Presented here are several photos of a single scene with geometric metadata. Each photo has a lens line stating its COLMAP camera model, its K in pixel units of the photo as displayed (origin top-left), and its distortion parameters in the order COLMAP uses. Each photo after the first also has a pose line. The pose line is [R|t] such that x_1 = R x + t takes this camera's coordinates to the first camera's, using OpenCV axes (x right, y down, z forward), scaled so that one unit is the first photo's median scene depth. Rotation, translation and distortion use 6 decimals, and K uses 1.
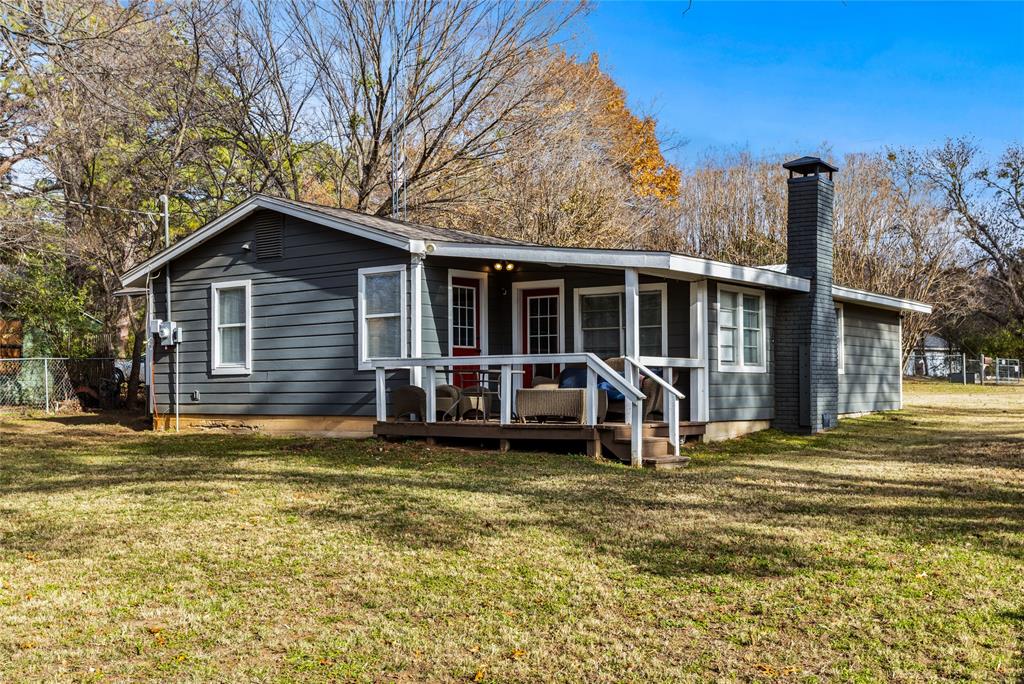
lens RADIAL K [[1165.9, 0, 511.6], [0, 1165.9, 340.4], [0, 0, 1]] dist [-0.012325, 0.000000]
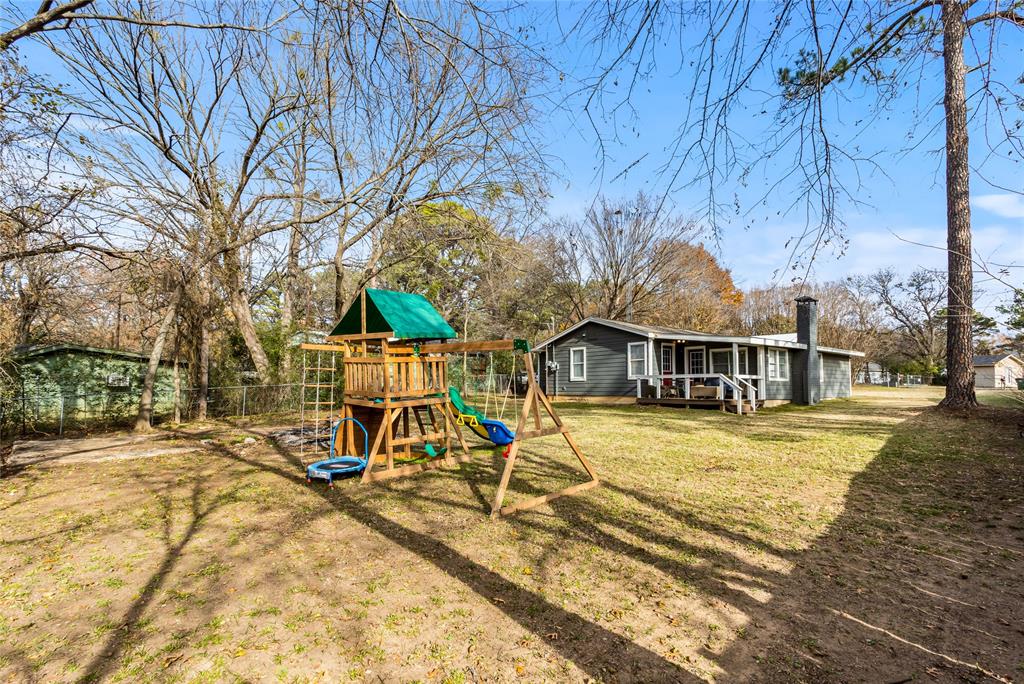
lens RADIAL K [[537.0, 0, 513.5], [0, 537.0, 352.1], [0, 0, 1]] dist [-0.000423, 0.000927]
pose [[0.968715, -0.009387, -0.247999, -0.075894], [0.002888, 0.999643, -0.026559, -0.006526], [0.248160, 0.025012, 0.968396, -0.301079]]
